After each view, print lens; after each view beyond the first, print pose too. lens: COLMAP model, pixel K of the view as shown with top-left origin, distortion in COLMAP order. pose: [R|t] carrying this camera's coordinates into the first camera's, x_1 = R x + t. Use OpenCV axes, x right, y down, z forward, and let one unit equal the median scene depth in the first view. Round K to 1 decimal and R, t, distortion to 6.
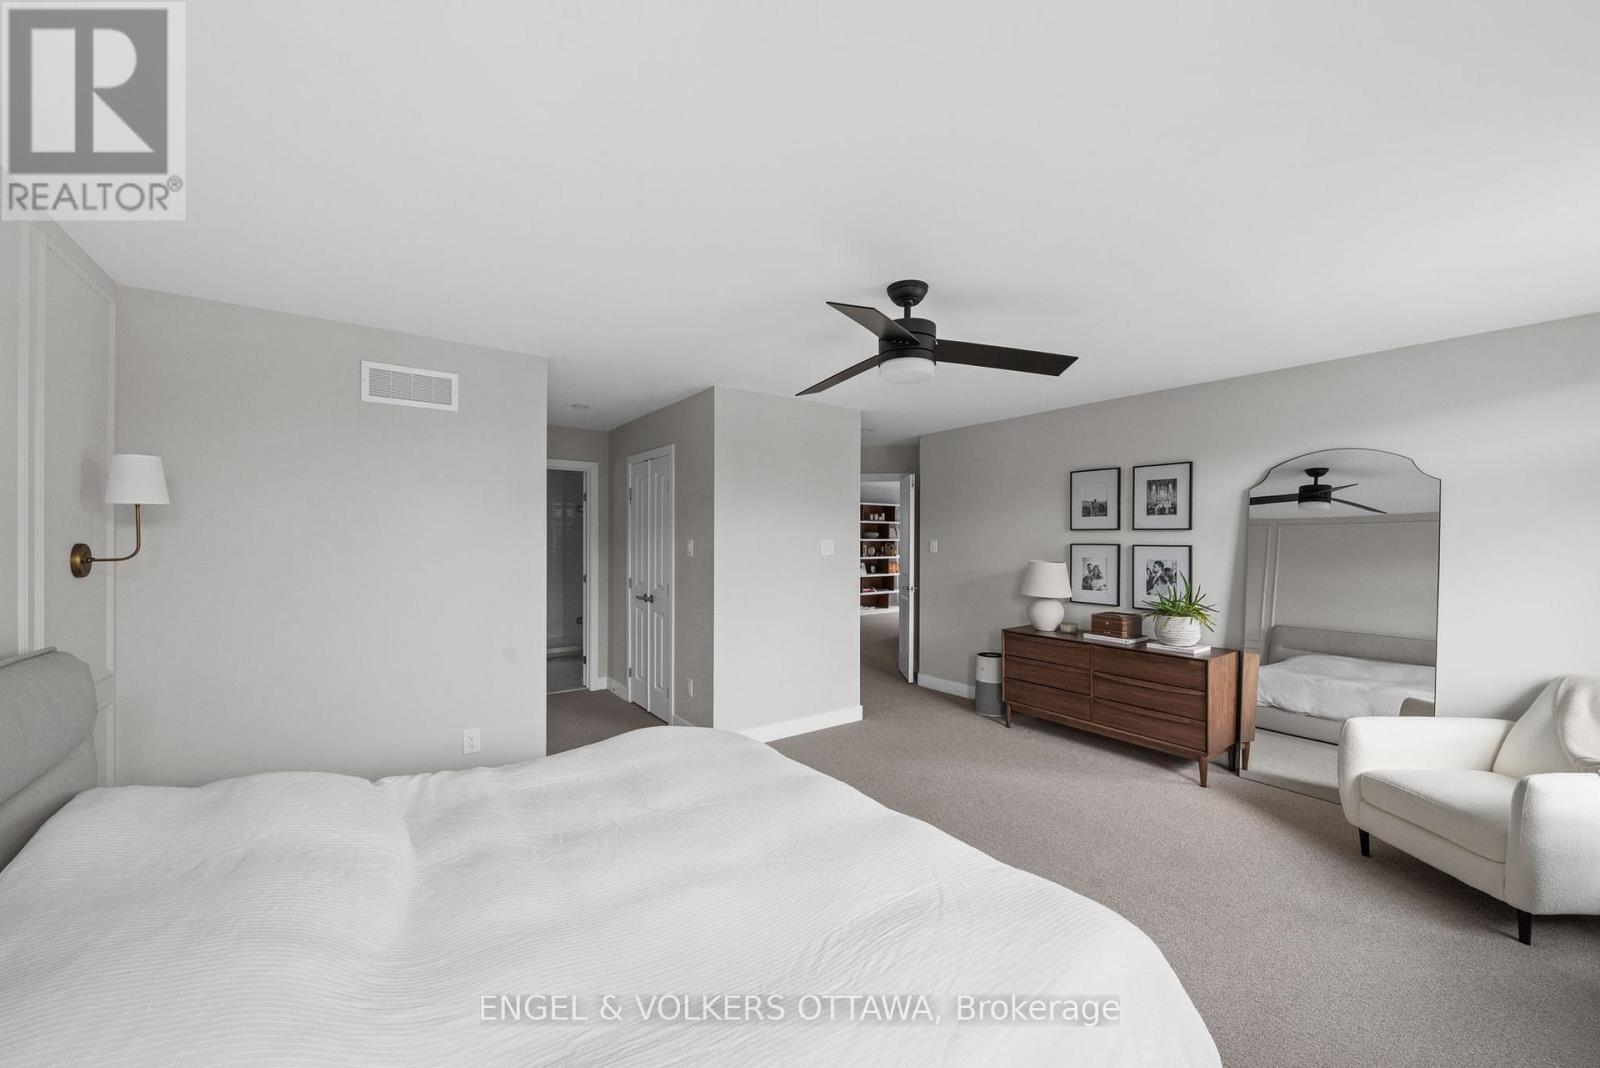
lens RADIAL K [[638.8, 0, 793.3], [0, 638.8, 542.8], [0, 0, 1]] dist [-0.001826, -0.000703]
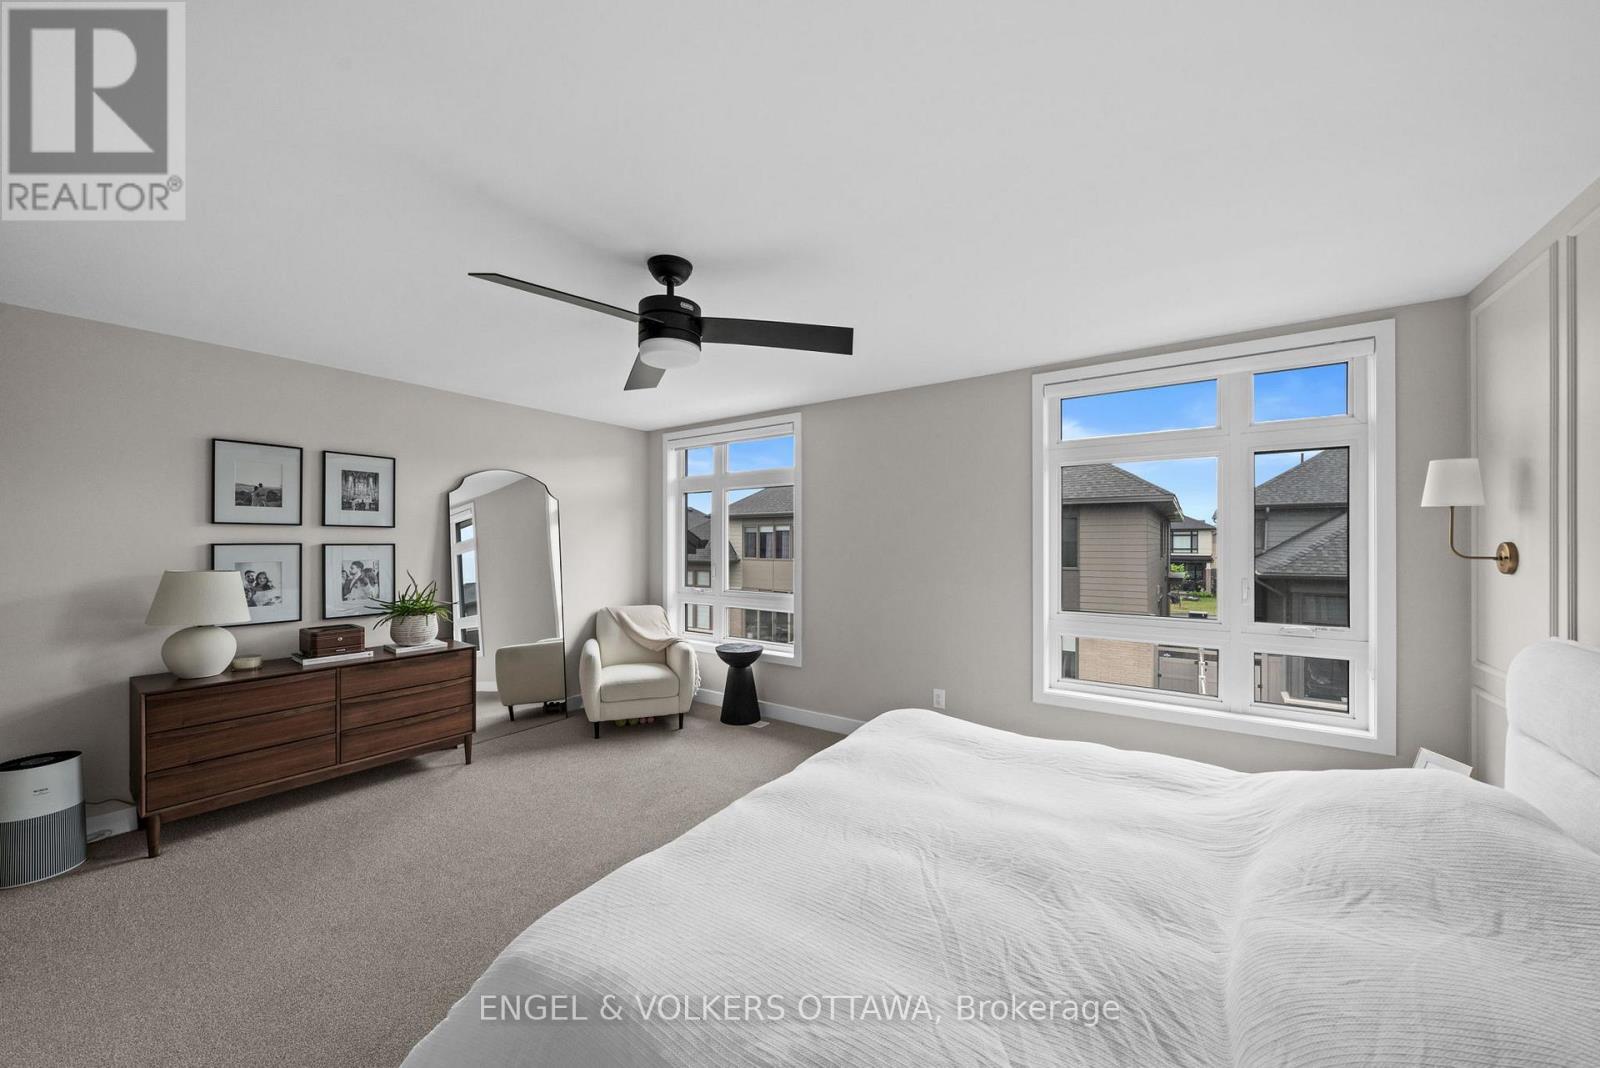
lens RADIAL K [[638.8, 0, 796.2], [0, 638.8, 538.7], [0, 0, 1]] dist [-0.001826, -0.000703]
pose [[-0.402036, 0.000297, 0.915624, -0.496136], [0.003983, 0.999991, 0.001424, -0.002470], [-0.915615, 0.004219, -0.402033, 0.786276]]
